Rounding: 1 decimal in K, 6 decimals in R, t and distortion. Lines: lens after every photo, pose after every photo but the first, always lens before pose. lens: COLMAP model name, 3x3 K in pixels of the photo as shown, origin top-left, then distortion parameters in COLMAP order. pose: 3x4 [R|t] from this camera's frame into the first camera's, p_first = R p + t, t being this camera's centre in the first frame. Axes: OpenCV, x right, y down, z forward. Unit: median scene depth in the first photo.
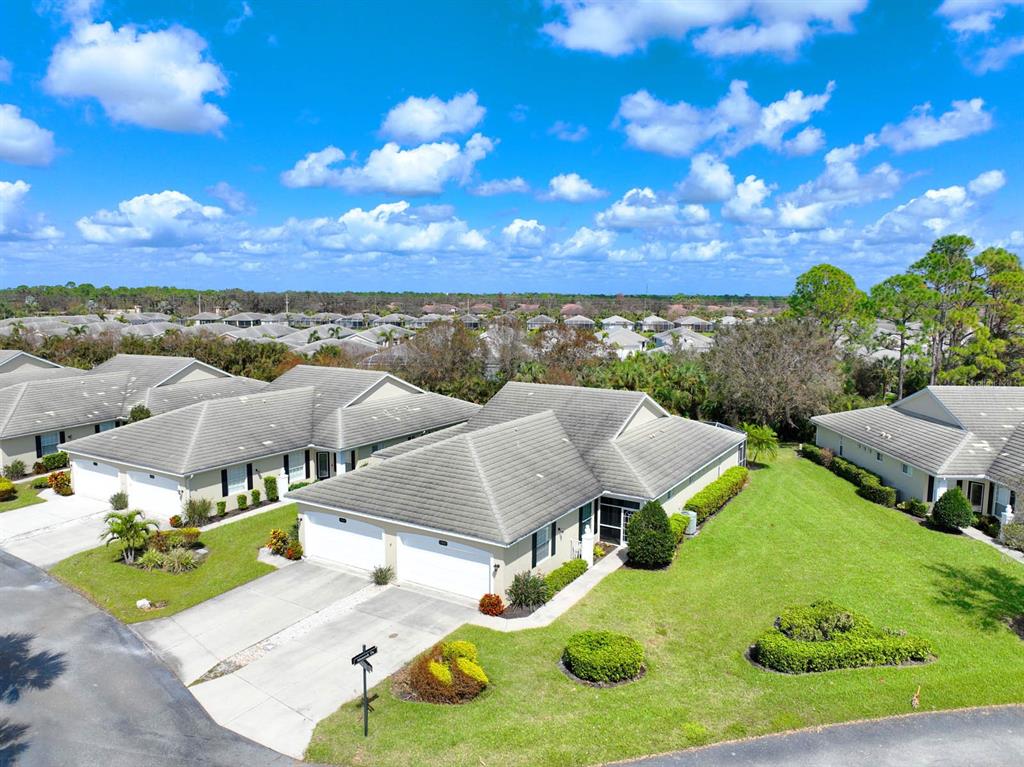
lens RADIAL K [[720.8, 0, 515.2], [0, 720.8, 386.5], [0, 0, 1]] dist [-0.001977, 0.016924]
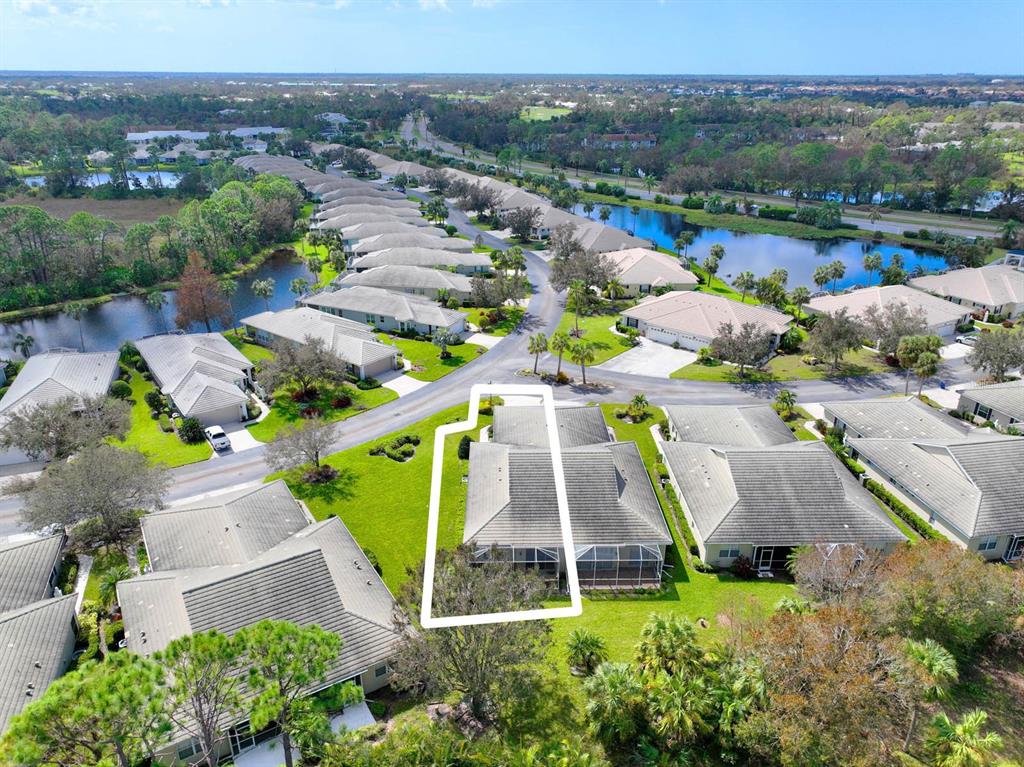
lens RADIAL K [[720.8, 0, 512.1], [0, 720.8, 380.3], [0, 0, 1]] dist [-0.001977, 0.016924]
pose [[-0.843714, 0.202294, -0.497216, 0.989692], [-0.076379, 0.871606, 0.484221, -0.950163], [0.531331, 0.446521, -0.719935, 2.216726]]
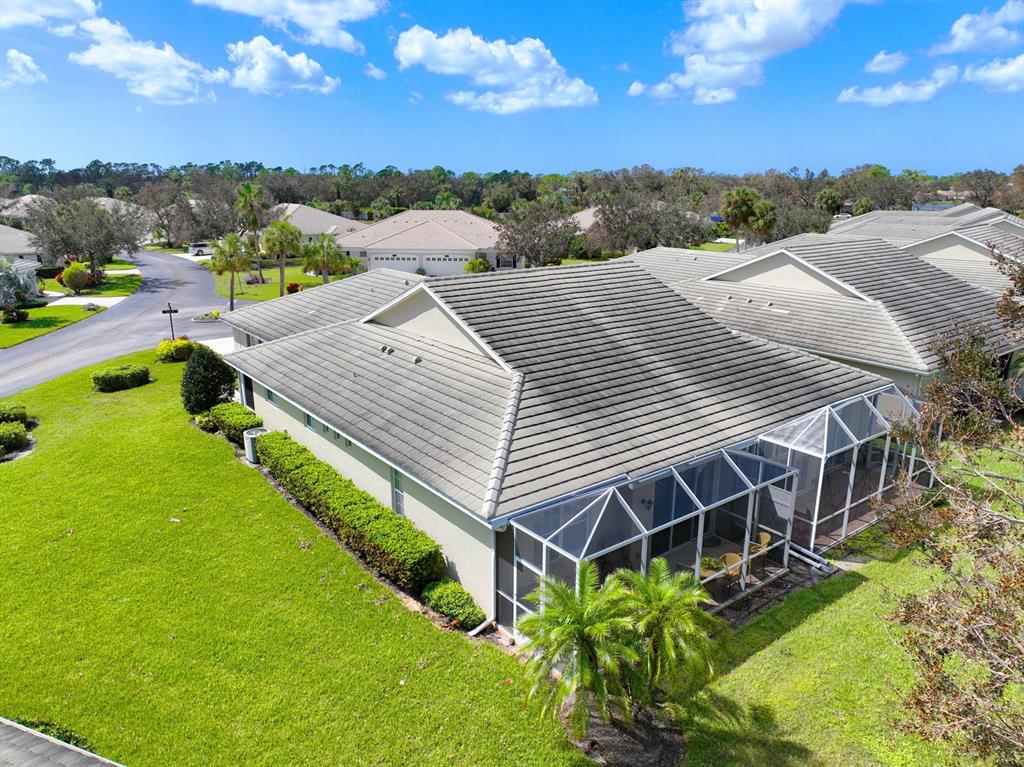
lens RADIAL K [[720.8, 0, 514.7], [0, 720.8, 388.5], [0, 0, 1]] dist [-0.001977, 0.016924]
pose [[-0.355480, 0.251142, -0.900312, 0.713299], [-0.122312, 0.942445, 0.311188, -0.097000], [0.926647, 0.220740, -0.304303, 1.346415]]
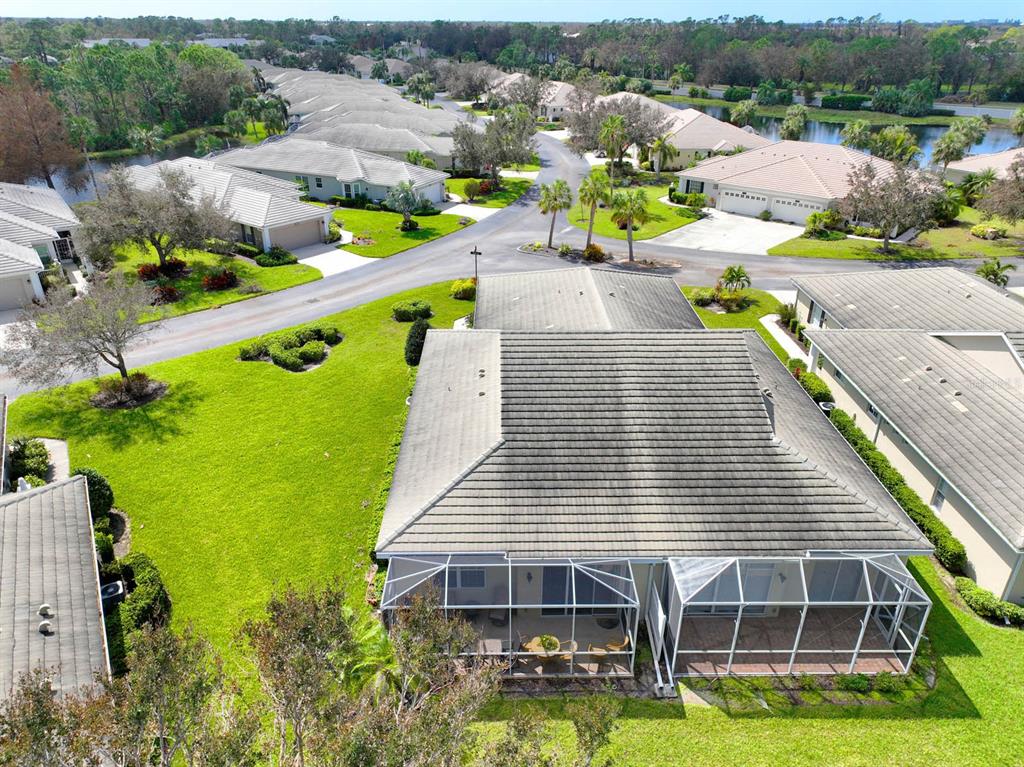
lens RADIAL K [[720.8, 0, 512.8], [0, 720.8, 384.7], [0, 0, 1]] dist [-0.001977, 0.016924]
pose [[-0.846086, 0.229525, -0.481100, 0.545844], [-0.078076, 0.839452, 0.537796, -0.333880], [0.527298, 0.492584, -0.692328, 1.611808]]
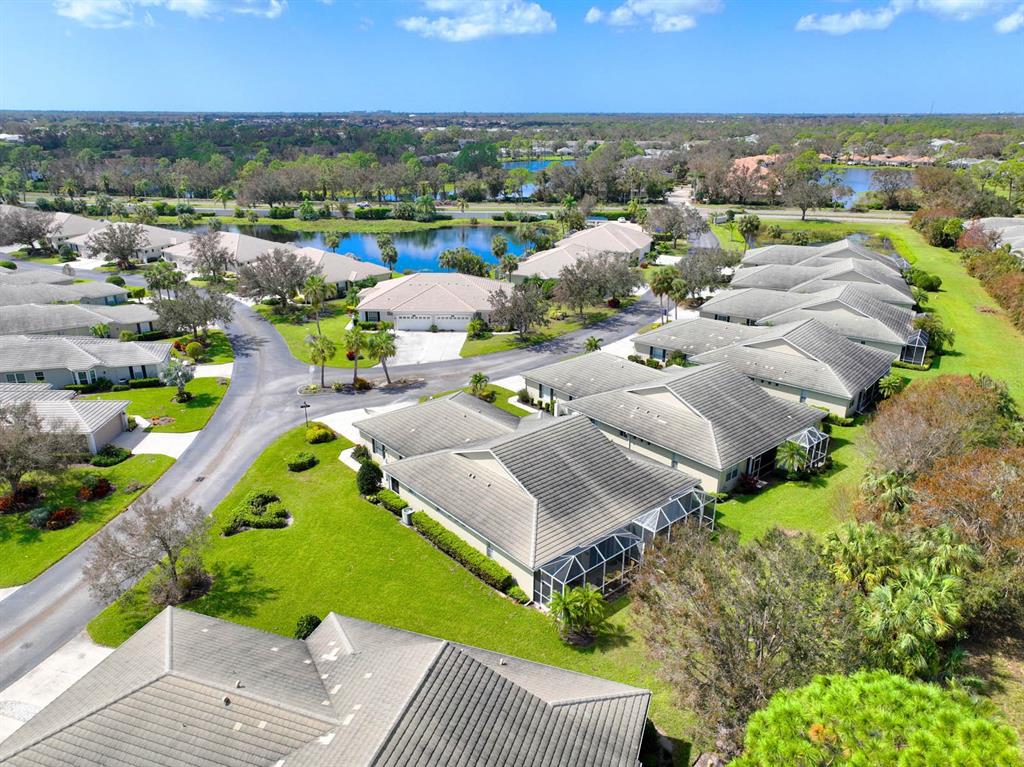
lens RADIAL K [[720.8, 0, 512.5], [0, 720.8, 378.6], [0, 0, 1]] dist [-0.001977, 0.016924]
pose [[-0.304555, 0.323838, -0.895754, 1.308129], [-0.124076, 0.918928, 0.374401, -0.597484], [0.944379, 0.225167, -0.239683, 1.402942]]
